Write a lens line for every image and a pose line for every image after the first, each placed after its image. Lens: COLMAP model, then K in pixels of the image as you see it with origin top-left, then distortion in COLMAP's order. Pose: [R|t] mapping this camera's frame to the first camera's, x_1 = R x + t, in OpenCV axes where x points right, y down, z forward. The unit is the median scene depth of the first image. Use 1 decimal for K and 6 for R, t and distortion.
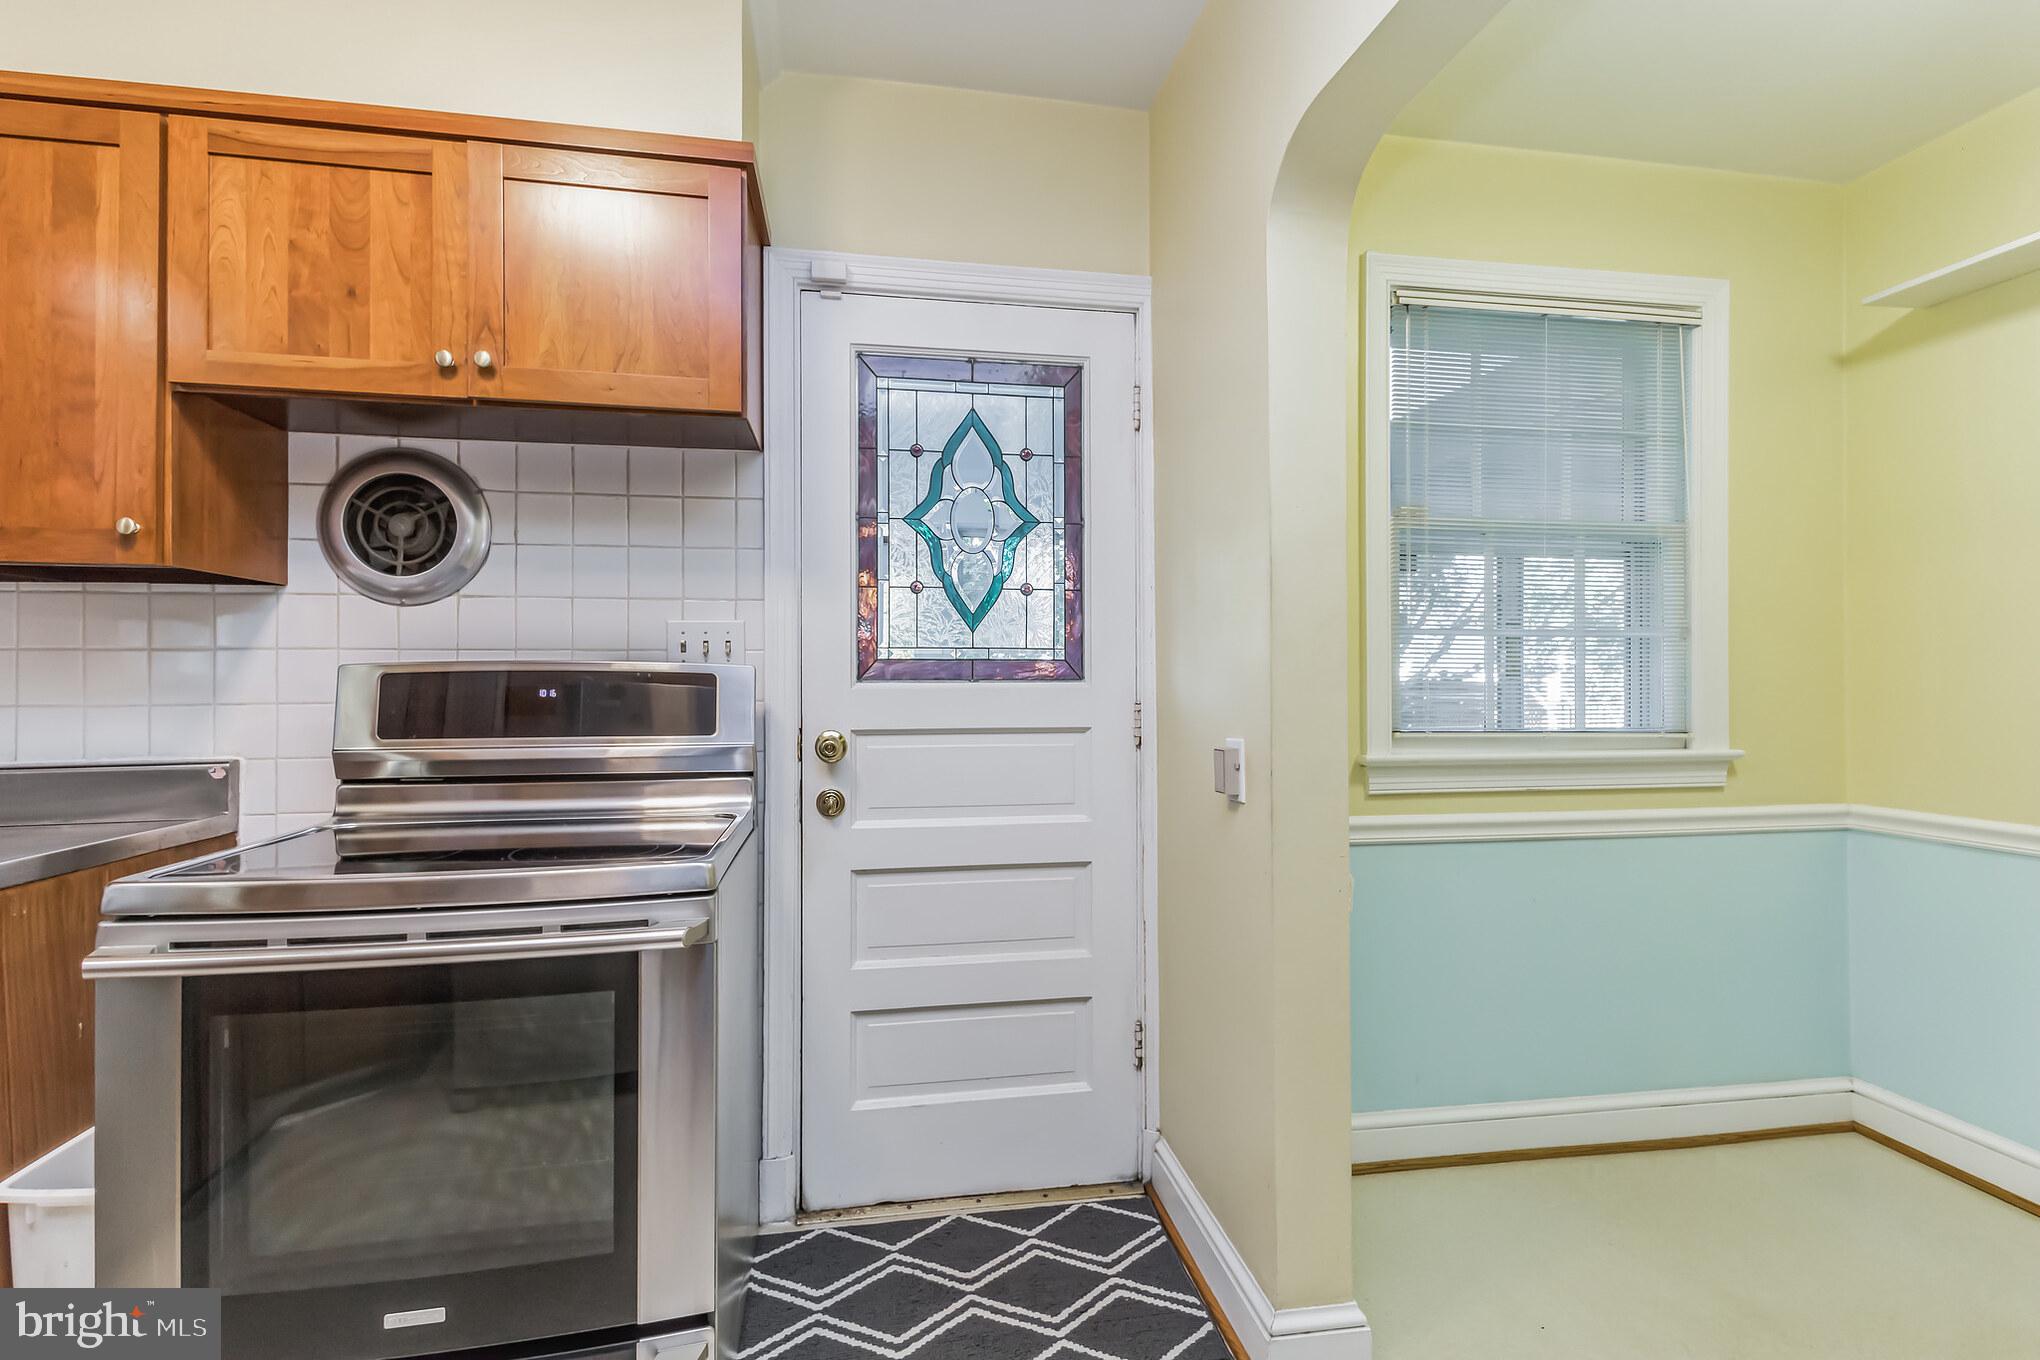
lens RADIAL K [[933.6, 0, 1025.0], [0, 933.6, 678.5], [0, 0, 1]] dist [0.005685, -0.000229]
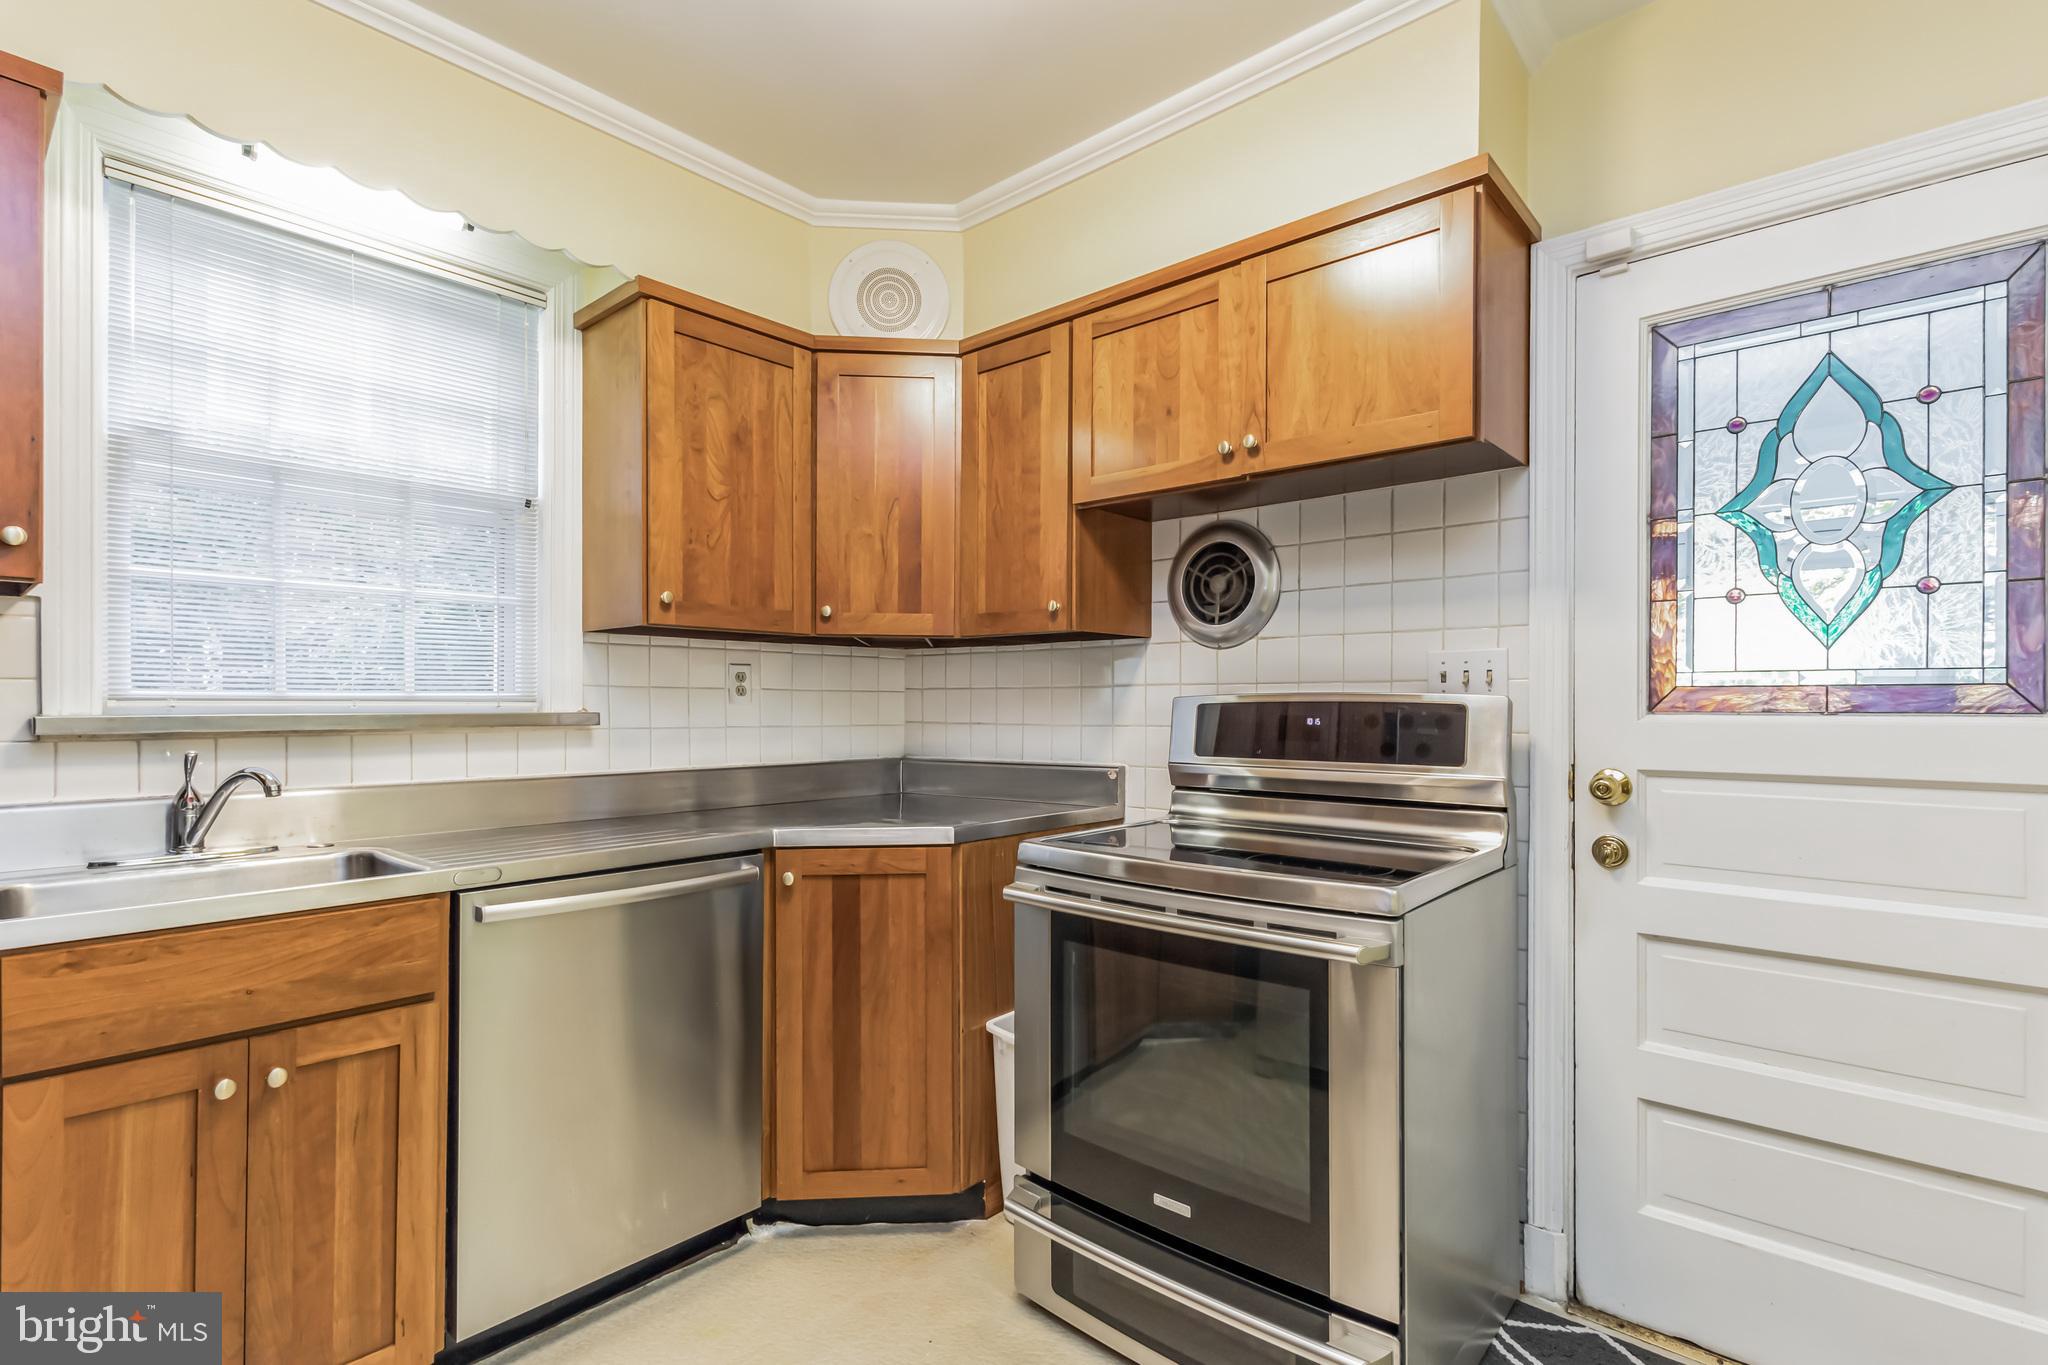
lens RADIAL K [[959.5, 0, 1038.2], [0, 959.5, 705.9], [0, 0, 1]] dist [0.005747, 0.000098]
pose [[0.627938, 0.003876, -0.778254, 0.167511], [-0.000341, 0.999989, 0.004705, -0.008081], [0.778263, -0.002689, 0.627932, 0.017035]]
